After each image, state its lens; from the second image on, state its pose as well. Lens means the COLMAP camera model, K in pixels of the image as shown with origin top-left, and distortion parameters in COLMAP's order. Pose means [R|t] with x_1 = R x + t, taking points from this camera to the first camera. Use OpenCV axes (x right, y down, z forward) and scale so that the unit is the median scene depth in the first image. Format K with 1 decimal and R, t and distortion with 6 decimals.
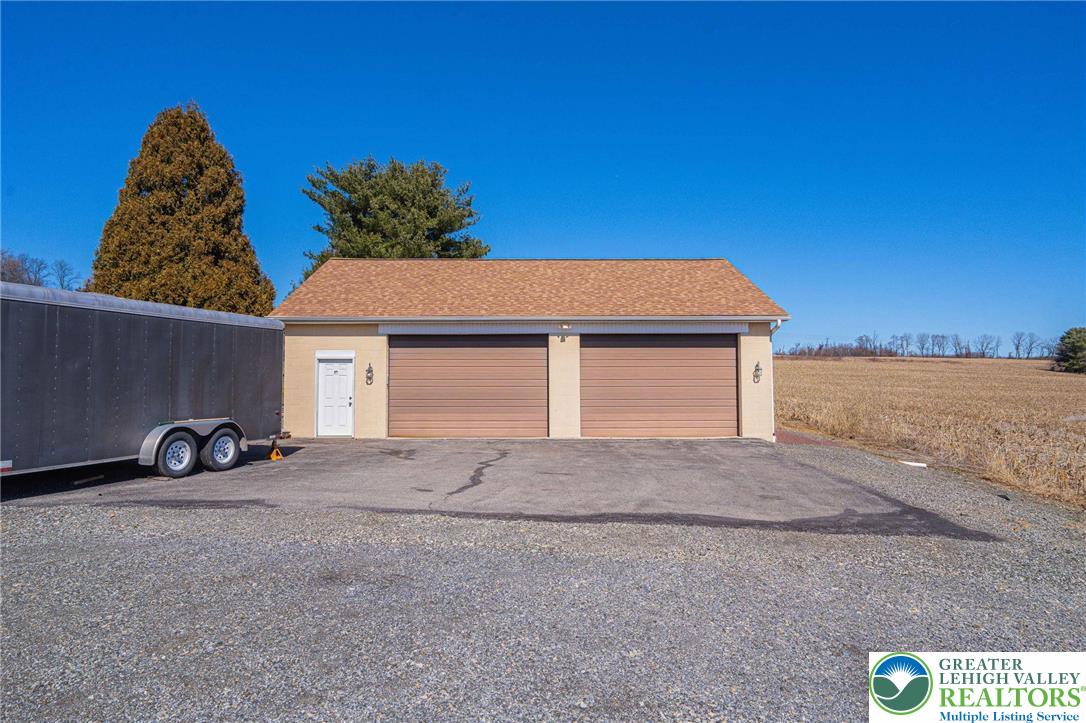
lens RADIAL K [[601.0, 0, 505.4], [0, 601.0, 360.4], [0, 0, 1]] dist [0.001063, 0.000840]
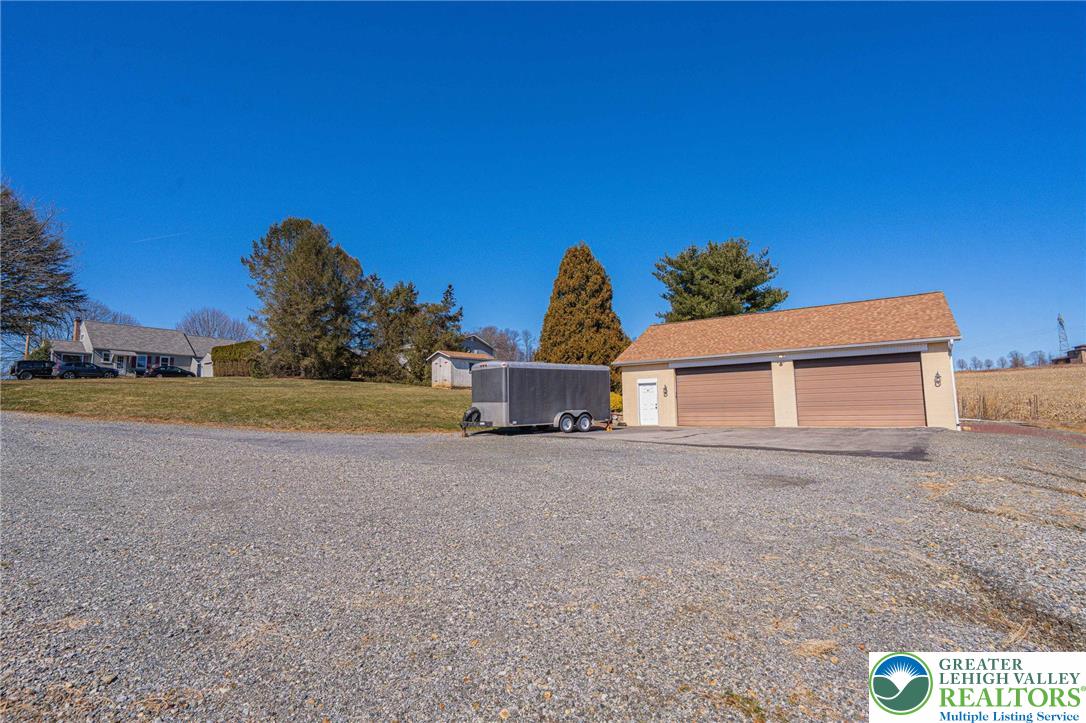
lens RADIAL K [[542.1, 0, 540.7], [0, 542.1, 318.9], [0, 0, 1]] dist [-0.003873, -0.000272]
pose [[0.817334, -0.112118, -0.565151, 0.269955], [0.039668, 0.989507, -0.138935, 0.013394], [0.574797, 0.091138, 0.813205, -0.365606]]
